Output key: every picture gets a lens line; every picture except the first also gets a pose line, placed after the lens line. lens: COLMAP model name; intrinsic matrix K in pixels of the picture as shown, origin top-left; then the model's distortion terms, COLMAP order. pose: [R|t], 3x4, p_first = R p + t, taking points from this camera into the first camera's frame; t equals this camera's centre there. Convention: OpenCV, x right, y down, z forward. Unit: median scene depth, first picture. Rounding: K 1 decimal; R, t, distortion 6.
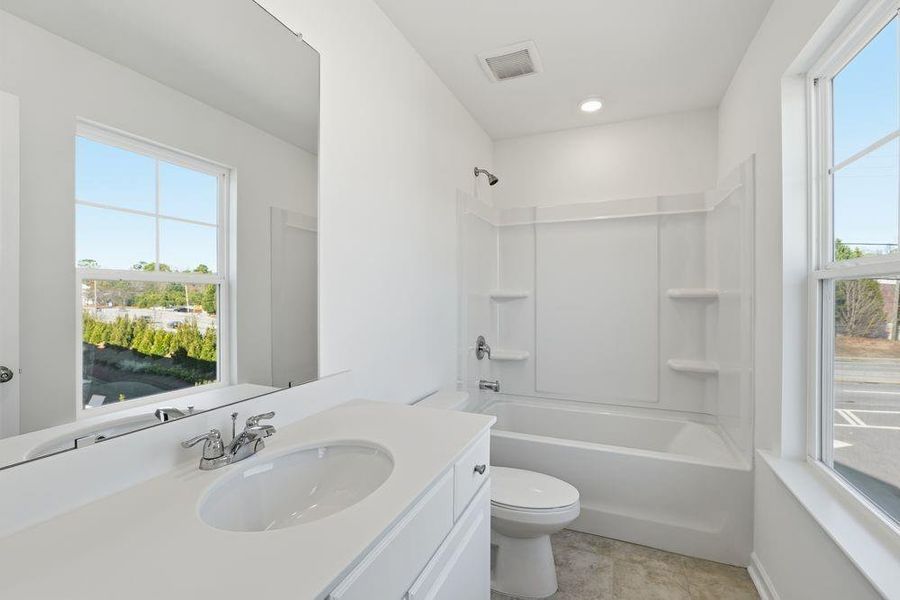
lens RADIAL K [[399.9, 0, 449.0], [0, 399.9, 296.1], [0, 0, 1]] dist [-0.018744, 0.008041]
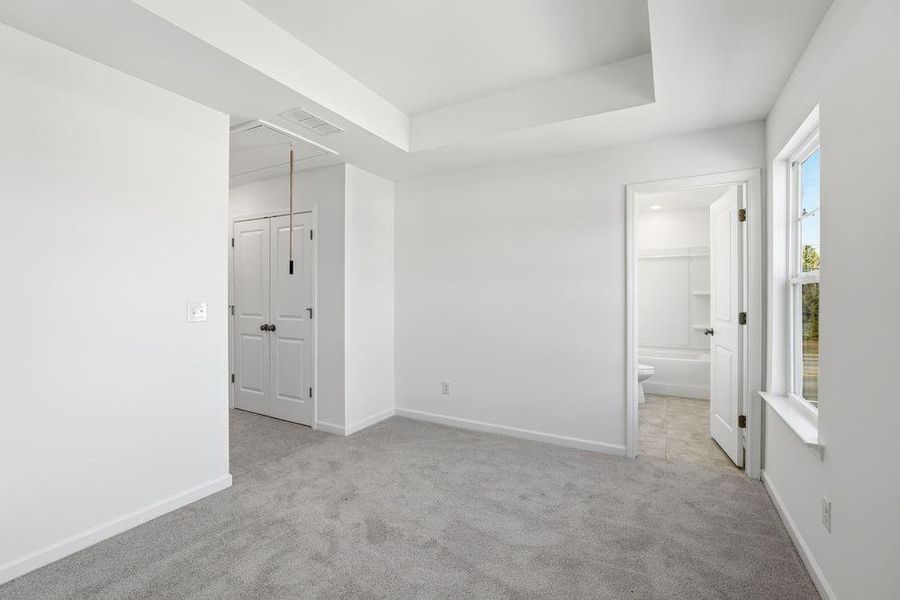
lens RADIAL K [[399.9, 0, 449.0], [0, 399.9, 296.1], [0, 0, 1]] dist [-0.018744, 0.008041]
pose [[0.994522, 0.002910, -0.104490, -0.348887], [-0.001745, 0.999935, 0.011240, -0.008799], [0.104516, -0.010996, 0.994462, -0.833639]]
